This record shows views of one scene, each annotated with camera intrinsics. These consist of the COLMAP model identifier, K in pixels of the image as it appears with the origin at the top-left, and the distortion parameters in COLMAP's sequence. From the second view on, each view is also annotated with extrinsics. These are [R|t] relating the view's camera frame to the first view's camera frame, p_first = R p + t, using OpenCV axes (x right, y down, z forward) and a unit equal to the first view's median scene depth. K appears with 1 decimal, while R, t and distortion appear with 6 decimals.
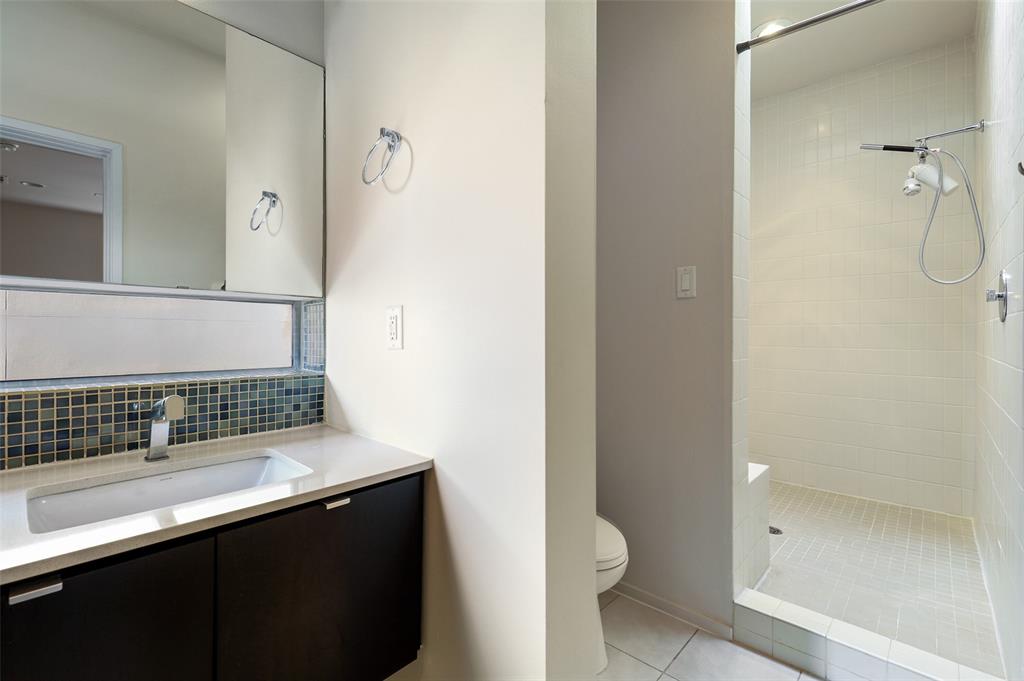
lens RADIAL K [[460.6, 0, 513.6], [0, 460.6, 338.8], [0, 0, 1]] dist [0.008063, -0.000511]
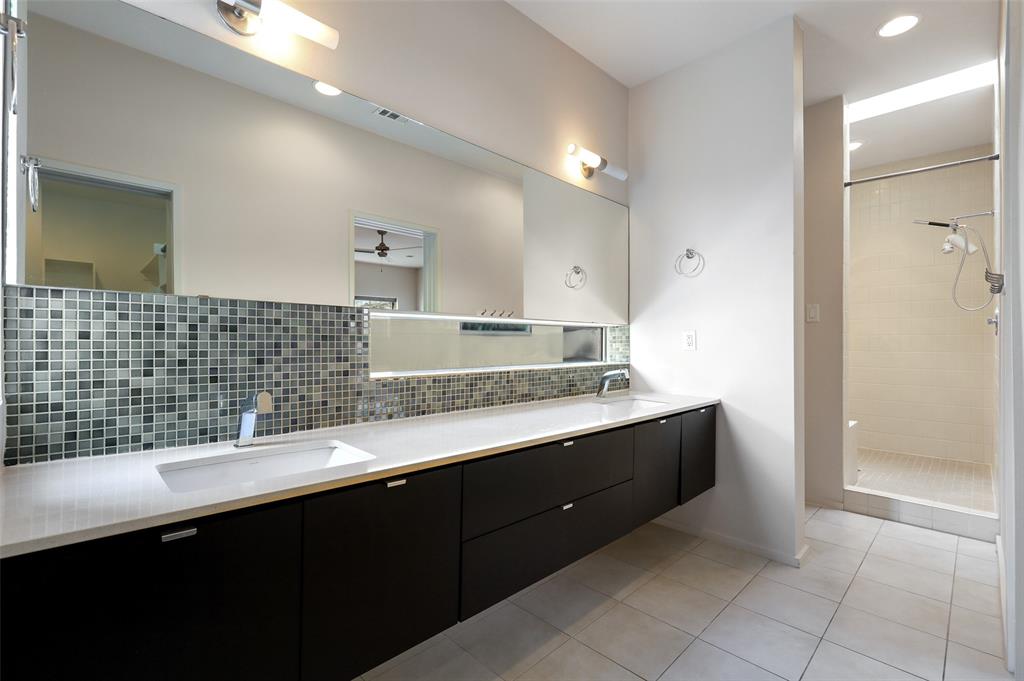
lens RADIAL K [[451.6, 0, 508.2], [0, 451.6, 341.0], [0, 0, 1]] dist [-0.001972, -0.000378]
pose [[0.997401, -0.000637, -0.072050, -0.905534], [0.000394, 0.999994, -0.003381, -0.014075], [0.072052, 0.003344, 0.997395, -1.102468]]
